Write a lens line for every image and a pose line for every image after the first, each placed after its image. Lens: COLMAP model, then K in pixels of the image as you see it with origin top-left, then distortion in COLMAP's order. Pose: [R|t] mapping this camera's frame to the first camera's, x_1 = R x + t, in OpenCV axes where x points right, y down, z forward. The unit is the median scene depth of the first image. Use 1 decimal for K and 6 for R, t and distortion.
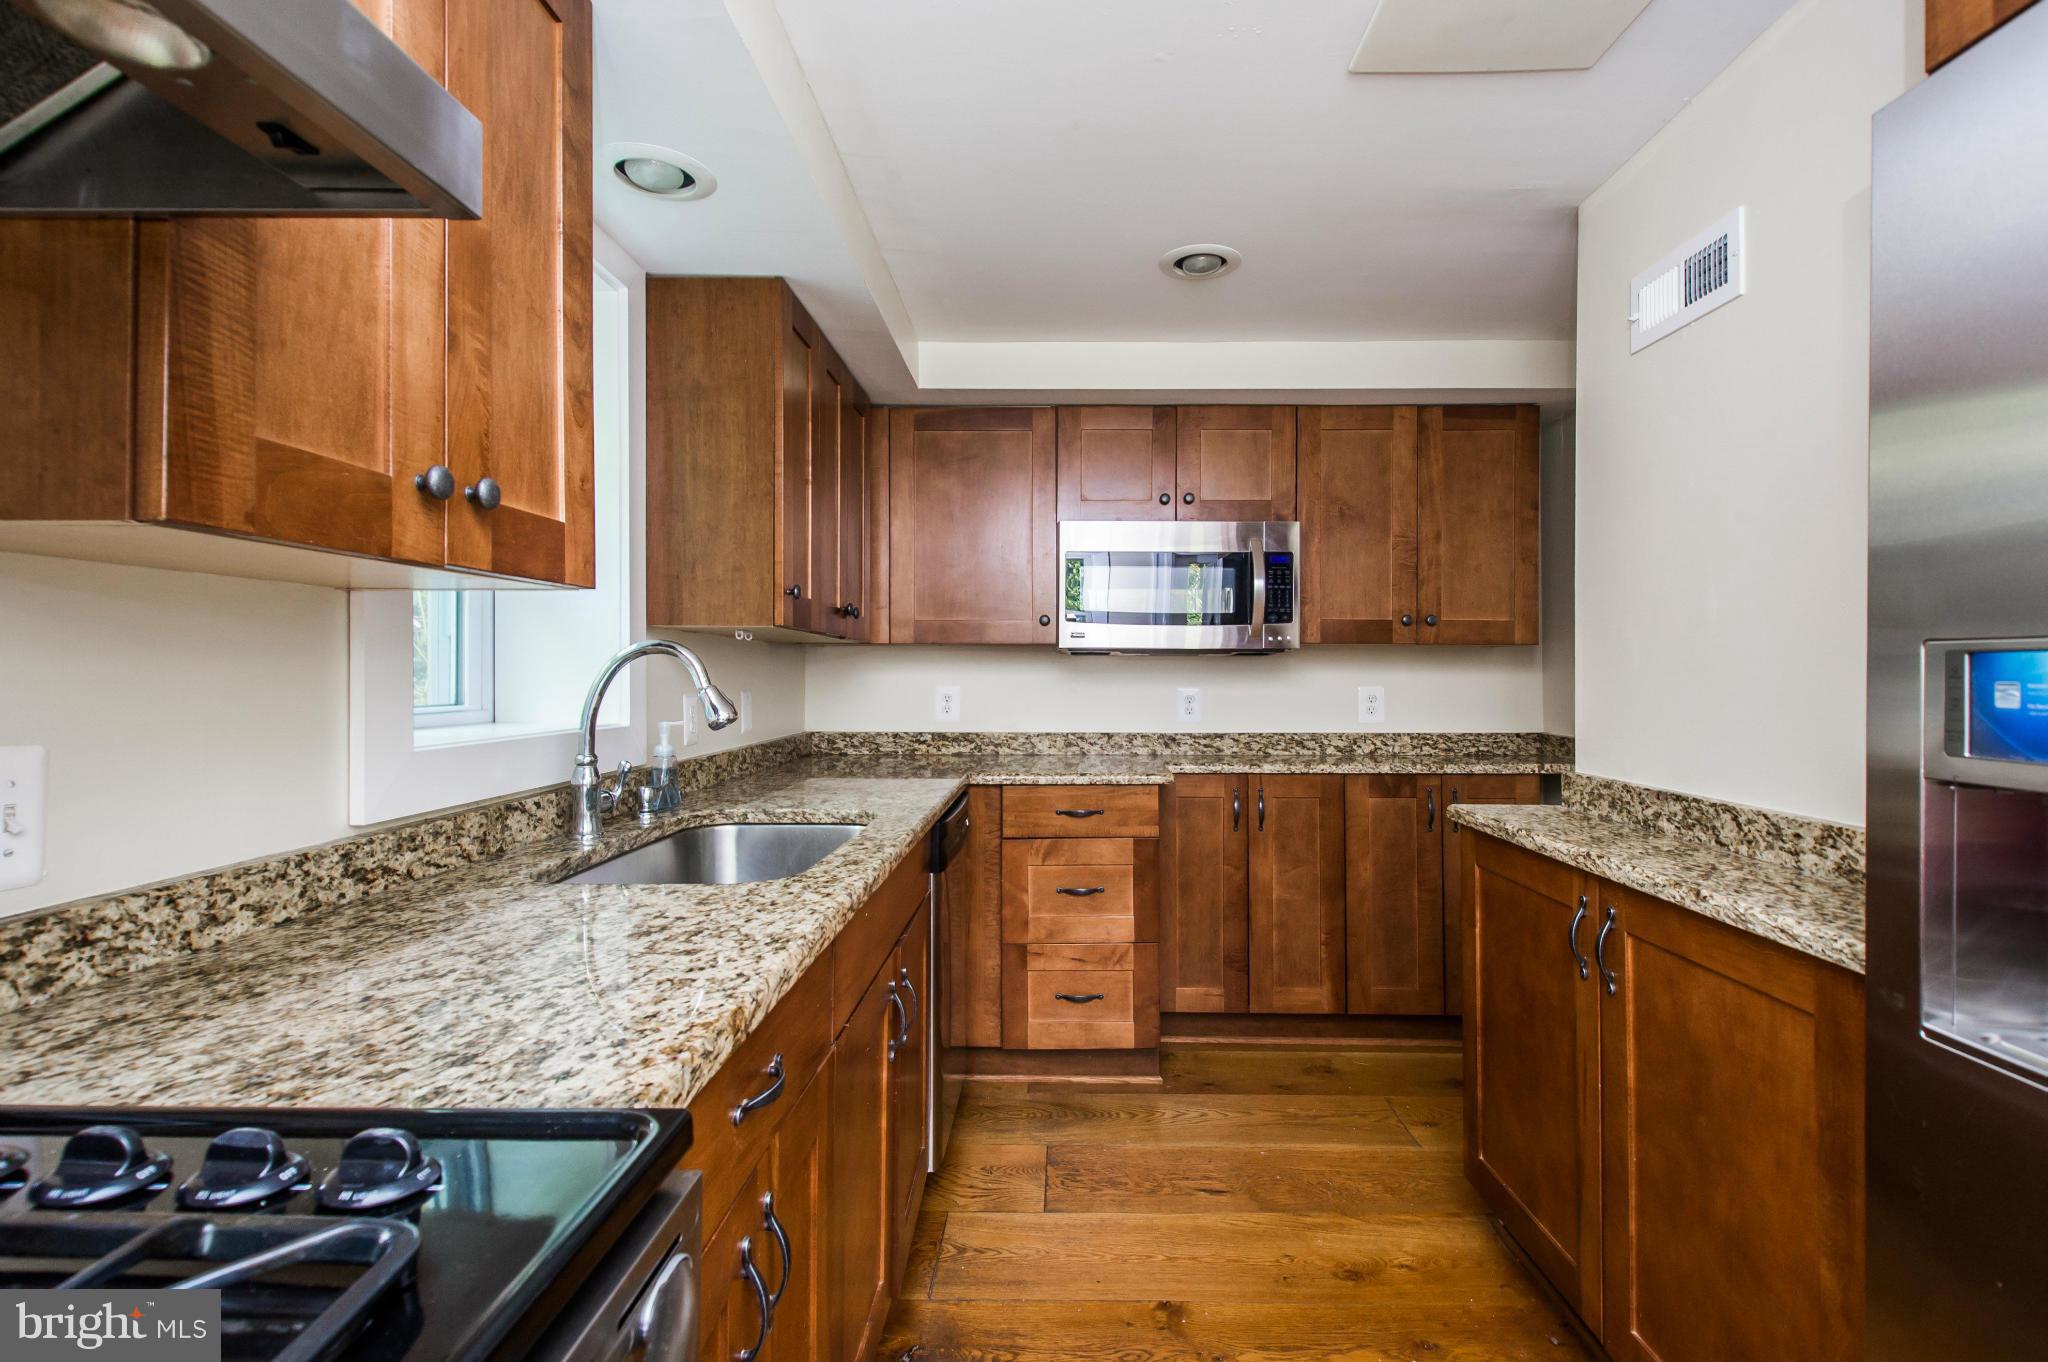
lens RADIAL K [[950.2, 0, 1052.3], [0, 950.2, 655.7], [0, 0, 1]] dist [0.014537, -0.011341]
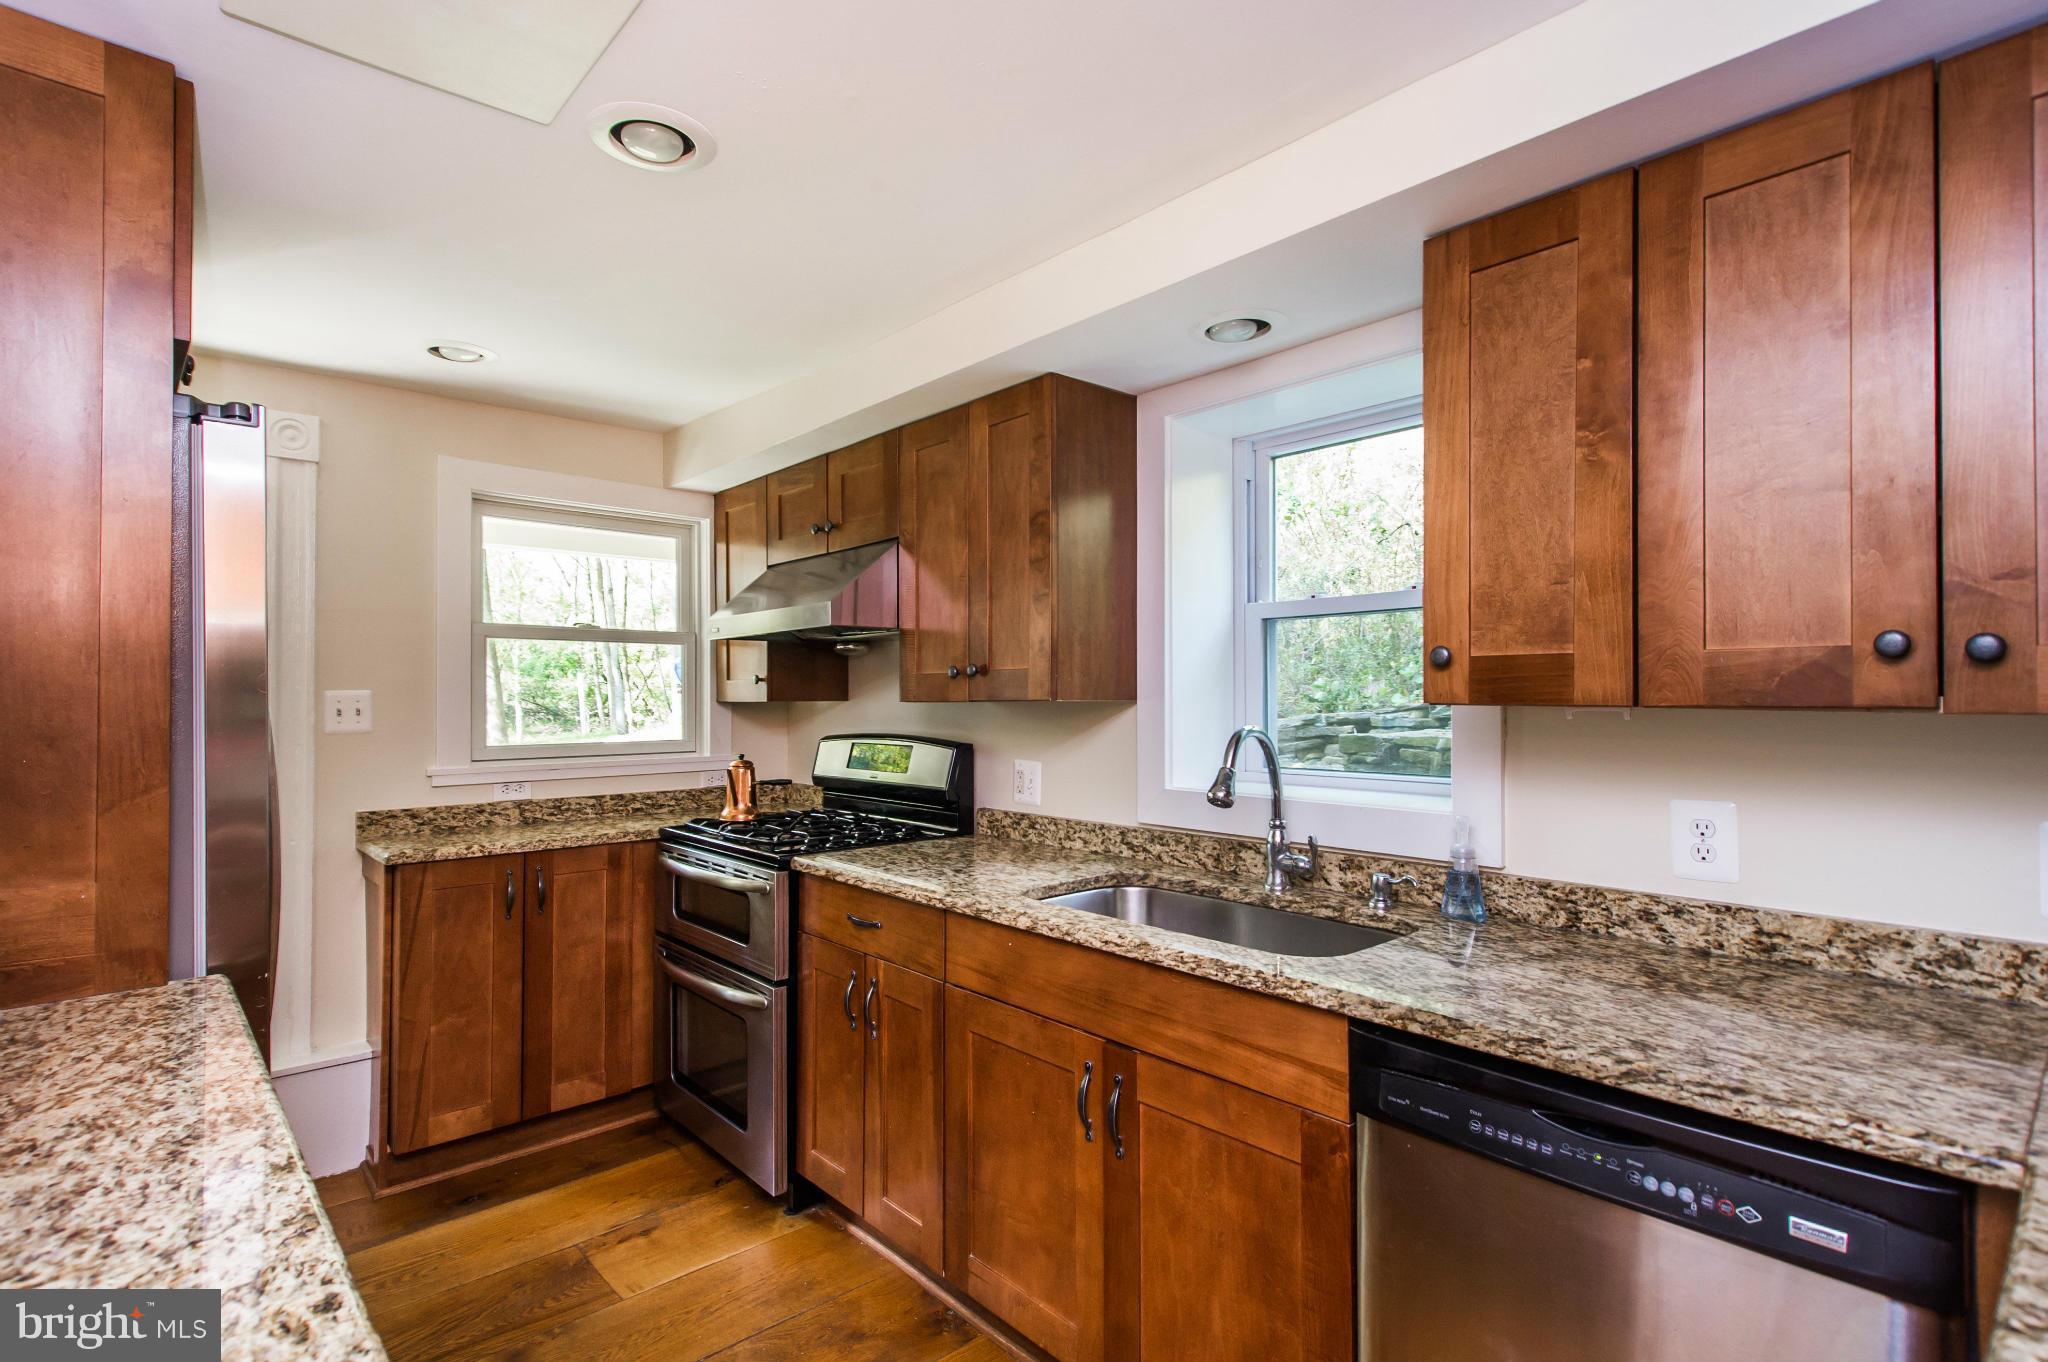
lens RADIAL K [[950.2, 0, 1052.3], [0, 950.2, 655.7], [0, 0, 1]] dist [0.014537, -0.011341]
pose [[-0.707899, -0.043000, -0.705004, 0.338556], [0.004346, 0.997861, -0.065226, -0.015004], [0.706300, -0.049238, -0.706198, 0.980196]]
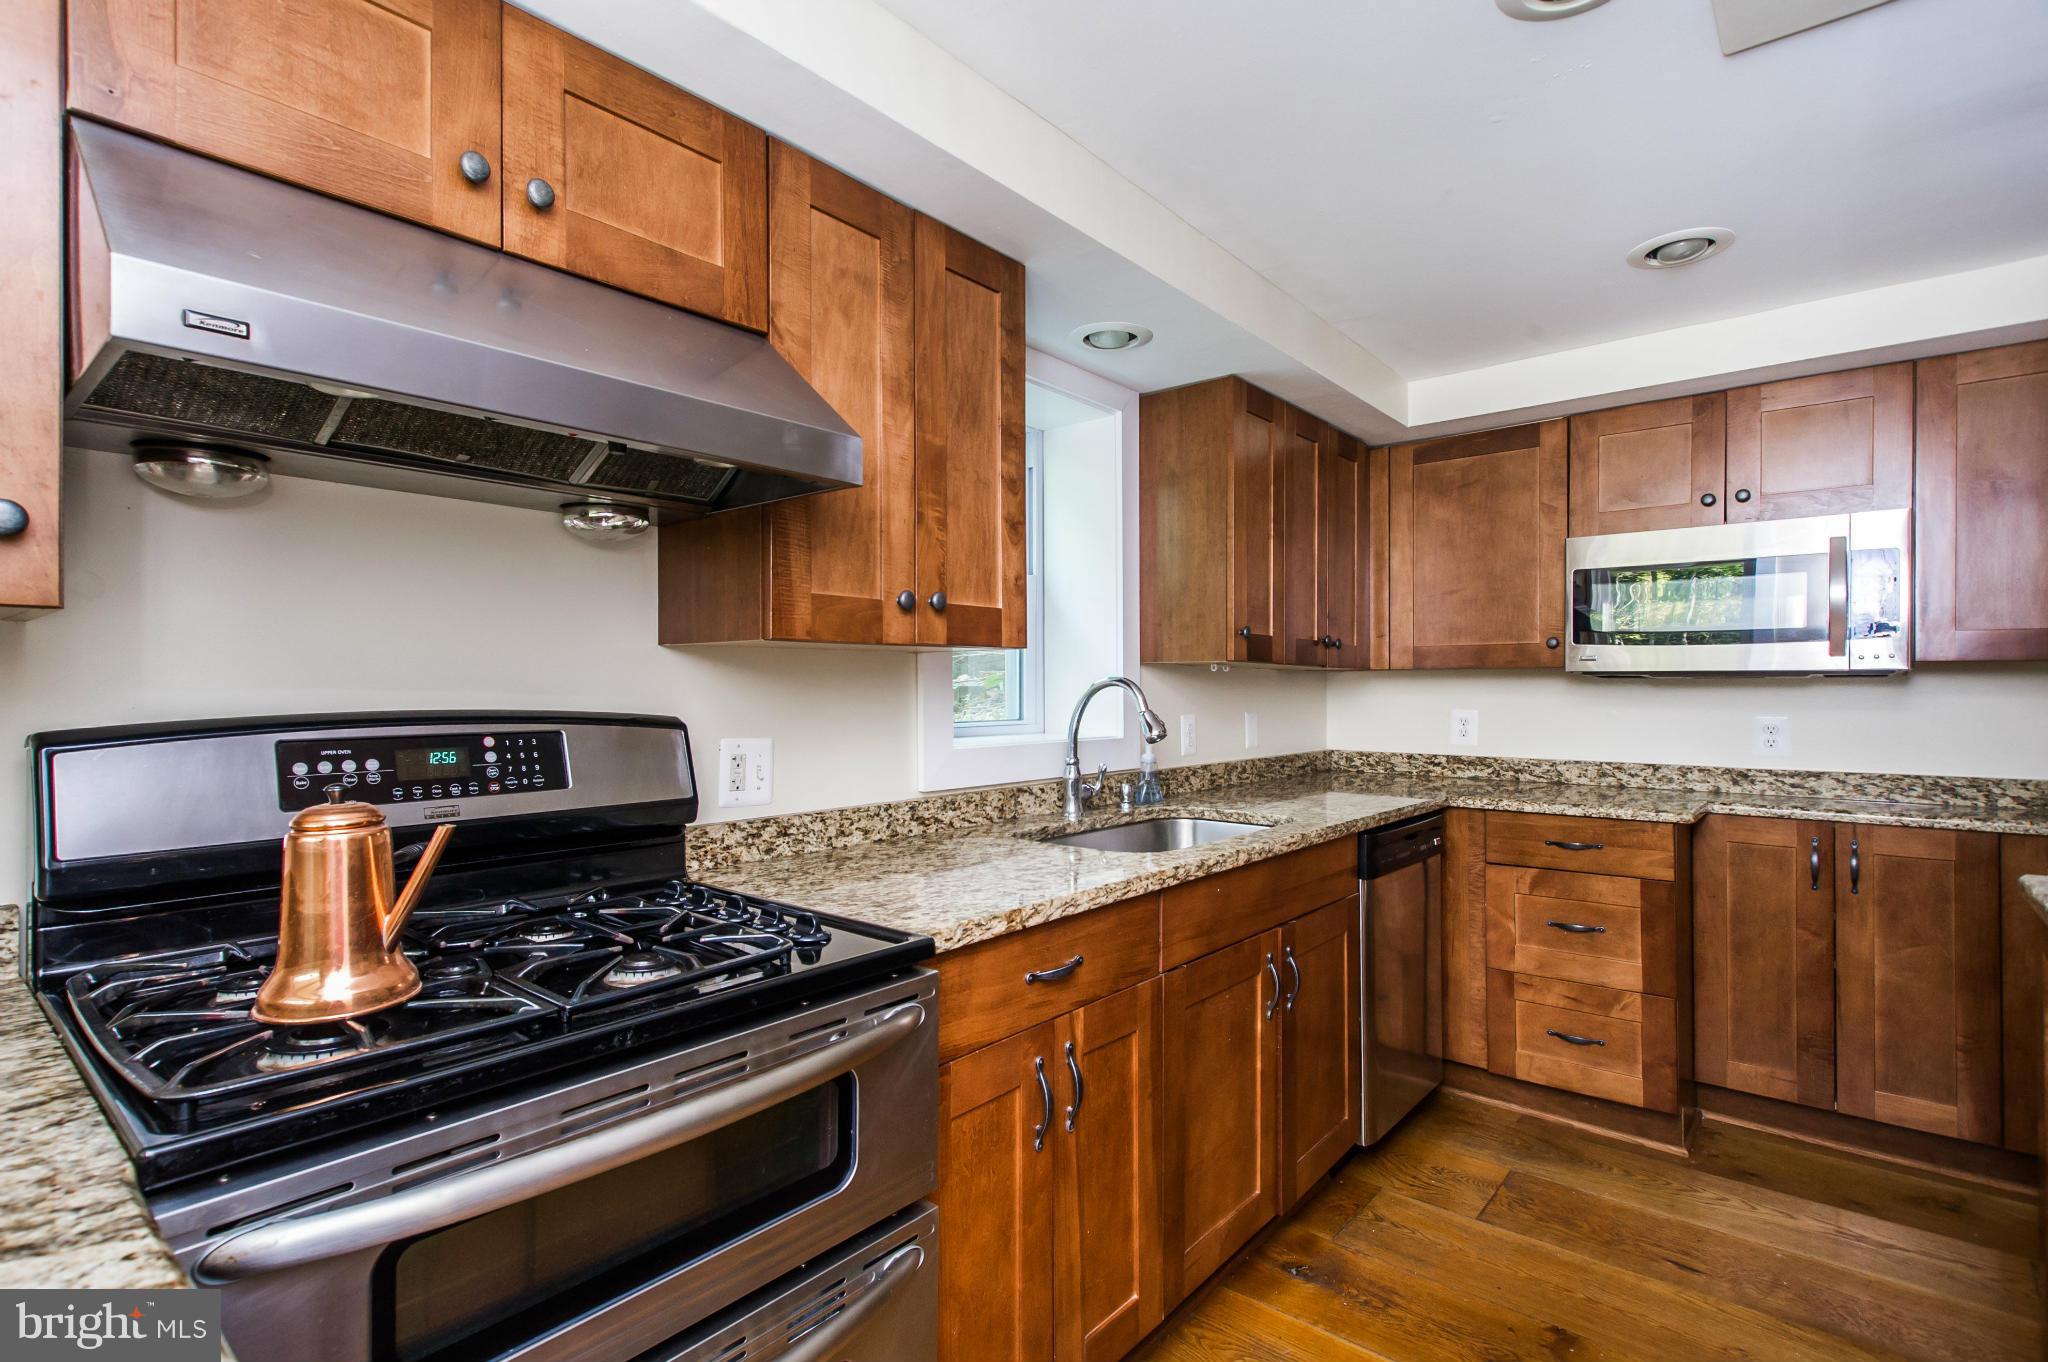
lens RADIAL K [[944.7, 0, 1039.2], [0, 944.7, 674.3], [0, 0, 1]] dist [0.000634, -0.009497]
pose [[0.774859, -0.009310, -0.632065, 0.215577], [0.010916, 0.999940, -0.001347, -0.011240], [0.632039, -0.005855, 0.774914, -0.072426]]
